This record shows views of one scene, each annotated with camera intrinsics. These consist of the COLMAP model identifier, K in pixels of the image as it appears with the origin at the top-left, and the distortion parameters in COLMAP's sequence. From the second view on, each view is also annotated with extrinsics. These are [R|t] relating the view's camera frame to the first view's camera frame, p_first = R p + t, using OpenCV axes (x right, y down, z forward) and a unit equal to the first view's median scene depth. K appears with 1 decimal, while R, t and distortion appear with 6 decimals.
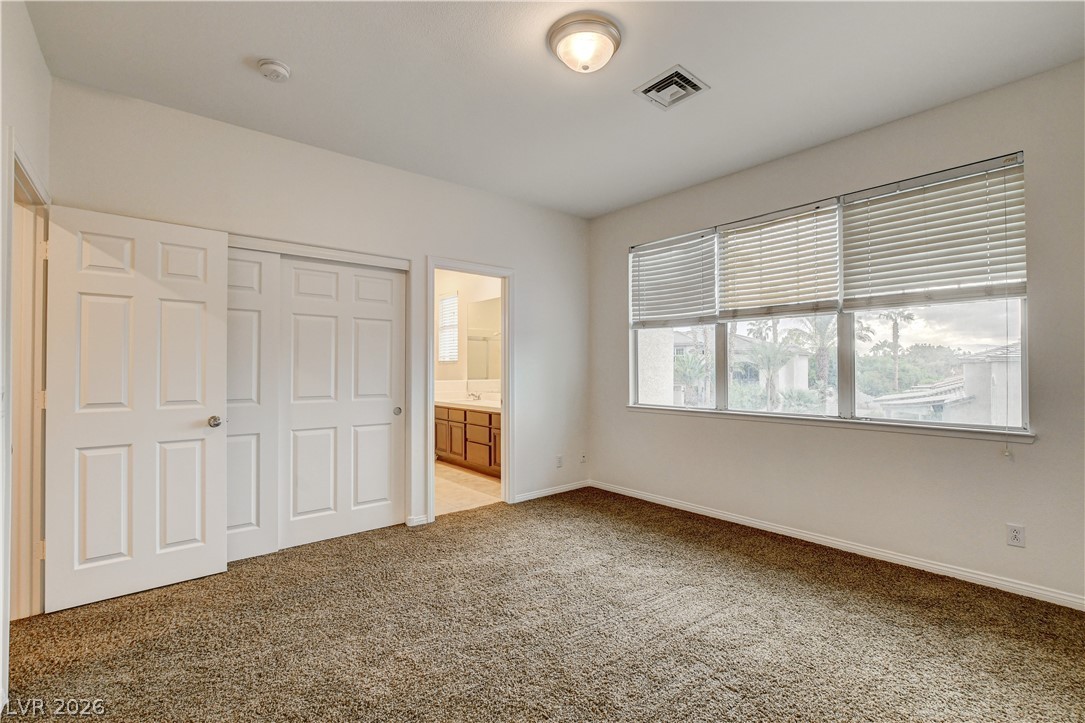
lens RADIAL K [[472.8, 0, 540.0], [0, 472.8, 364.0], [0, 0, 1]] dist [-0.025200, 0.000540]
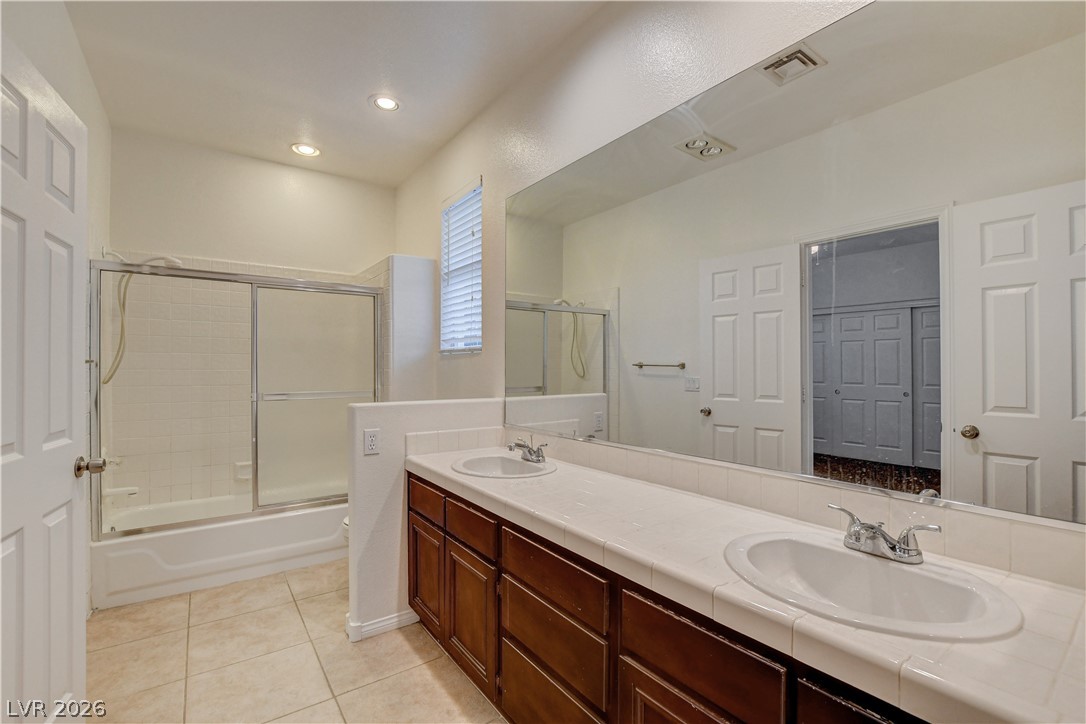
lens RADIAL K [[473.3, 0, 545.4], [0, 473.3, 363.6], [0, 0, 1]] dist [-0.025200, 0.000540]
pose [[0.997328, -0.007029, -0.072712, -0.088488], [0.007514, 0.999951, 0.006412, 0.004467], [0.072663, -0.006941, 0.997332, 0.589686]]
